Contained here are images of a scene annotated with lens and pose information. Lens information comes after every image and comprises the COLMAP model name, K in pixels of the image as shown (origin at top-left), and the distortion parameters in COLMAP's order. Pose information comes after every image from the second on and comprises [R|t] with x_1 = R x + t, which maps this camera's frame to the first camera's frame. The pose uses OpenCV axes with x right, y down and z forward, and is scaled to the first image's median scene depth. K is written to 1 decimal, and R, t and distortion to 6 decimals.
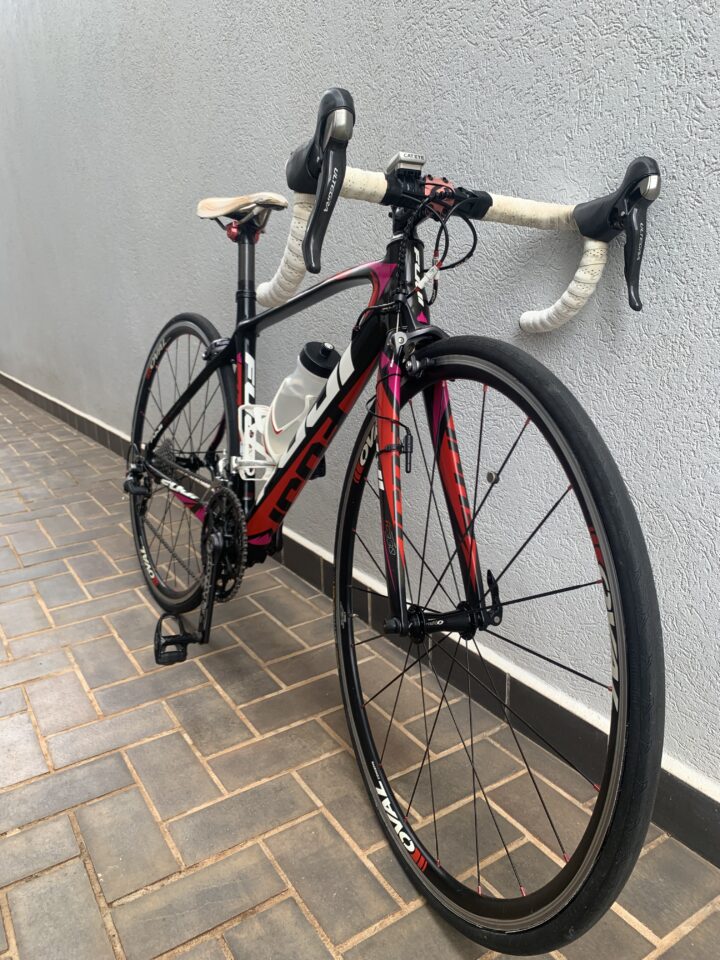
lens RADIAL K [[716.8, 0, 360.0], [0, 716.8, 480.0], [0, 0, 1]] dist [-0.000130, 0.001010]
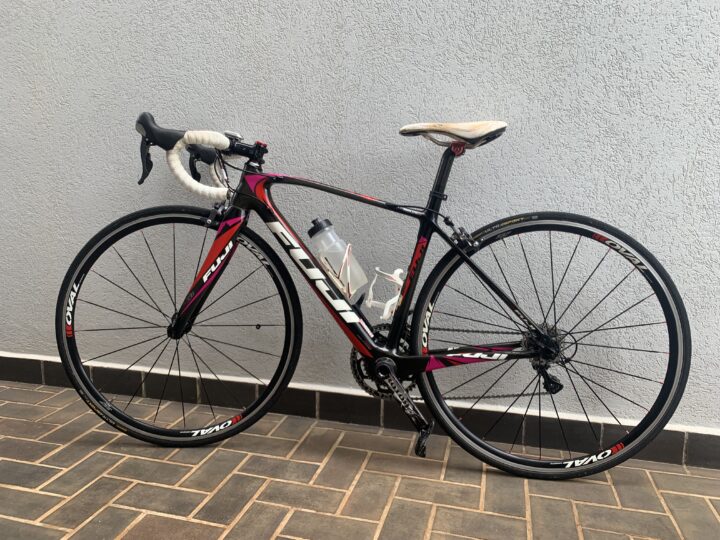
lens RADIAL K [[537.6, 0, 360.0], [0, 537.6, 270.0], [0, 0, 1]] dist [-0.000130, 0.001010]
pose [[0.766895, -0.076475, 0.637200, -0.840917], [0.156122, 0.985279, -0.069649, -0.008567], [-0.622494, 0.152894, 0.767545, 0.076165]]
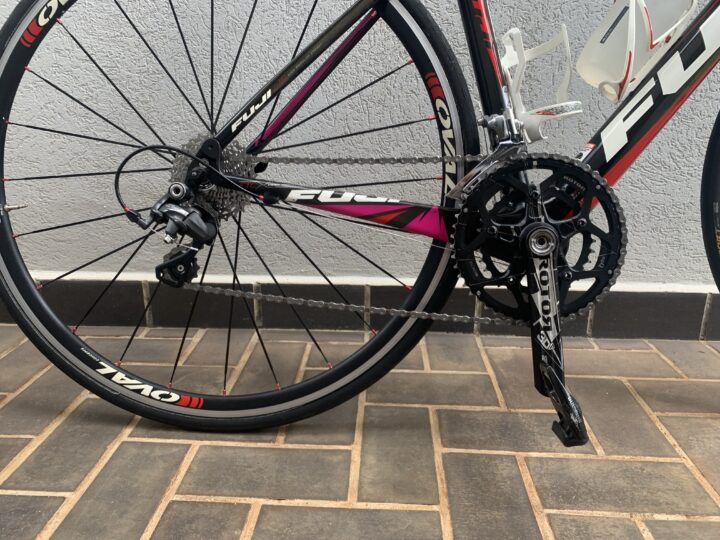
lens RADIAL K [[523.1, 0, 361.0], [0, 523.1, 282.2], [0, 0, 1]] dist [-0.005006, -0.003585]
pose [[0.582129, -0.253725, 0.772496, -0.797798], [0.191833, 0.966103, 0.172755, -0.002618], [-0.790143, 0.047625, 0.611070, 0.930793]]
